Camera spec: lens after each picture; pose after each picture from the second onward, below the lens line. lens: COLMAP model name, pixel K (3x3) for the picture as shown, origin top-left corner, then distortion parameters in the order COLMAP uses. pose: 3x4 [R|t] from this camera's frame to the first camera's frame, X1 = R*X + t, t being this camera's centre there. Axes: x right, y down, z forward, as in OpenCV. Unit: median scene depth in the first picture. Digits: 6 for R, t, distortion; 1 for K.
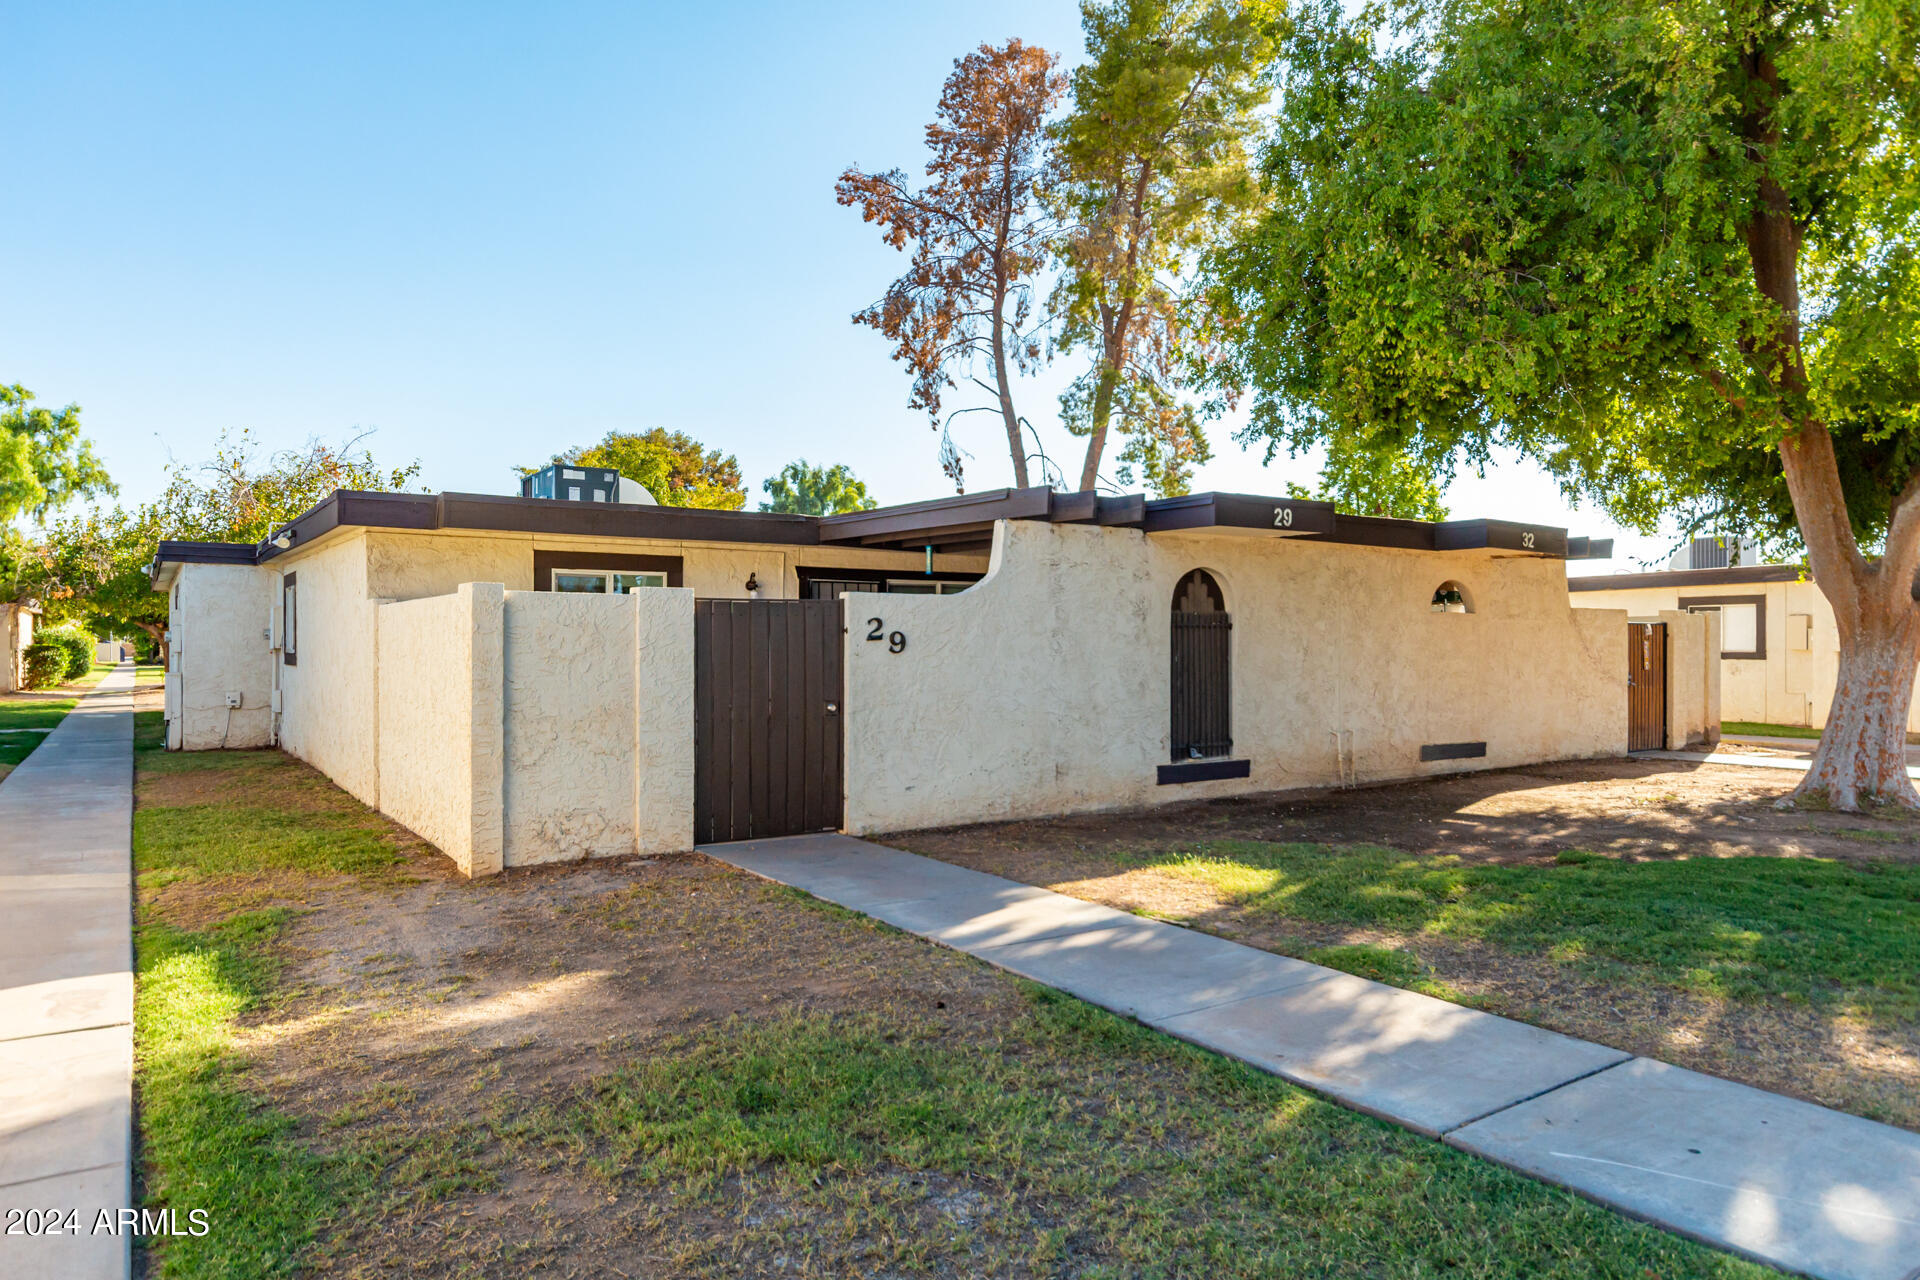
lens RADIAL K [[1211.8, 0, 958.1], [0, 1211.8, 640.6], [0, 0, 1]] dist [-0.000693, -0.000100]
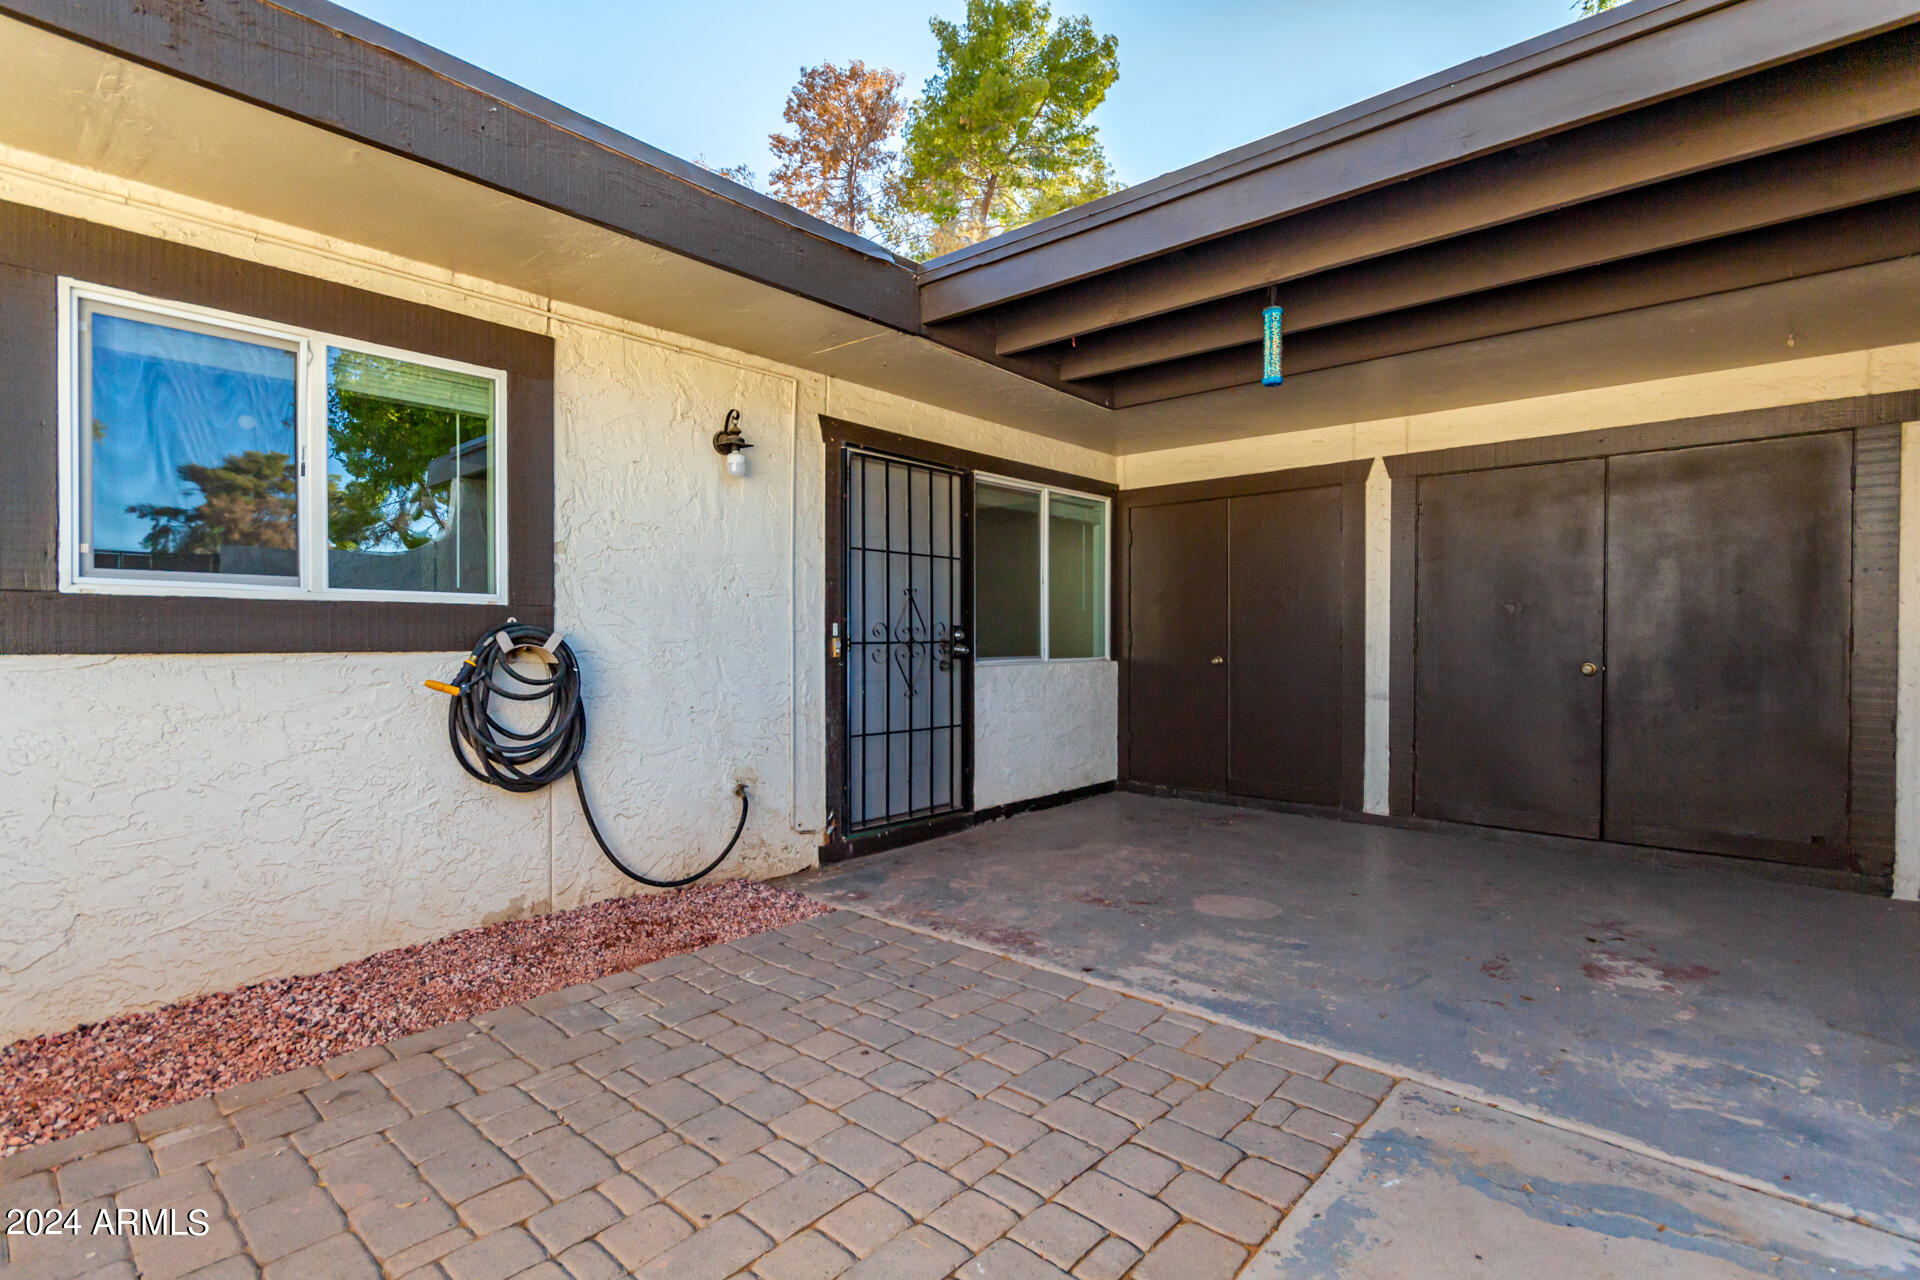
lens RADIAL K [[895.3, 0, 965.7], [0, 895.3, 642.1], [0, 0, 1]] dist [0.003520, 0.001170]
pose [[0.969265, 0.002173, 0.246009, -0.054249], [-0.003082, 0.999990, 0.003311, 0.007154], [-0.246000, -0.003967, 0.969262, 0.221188]]
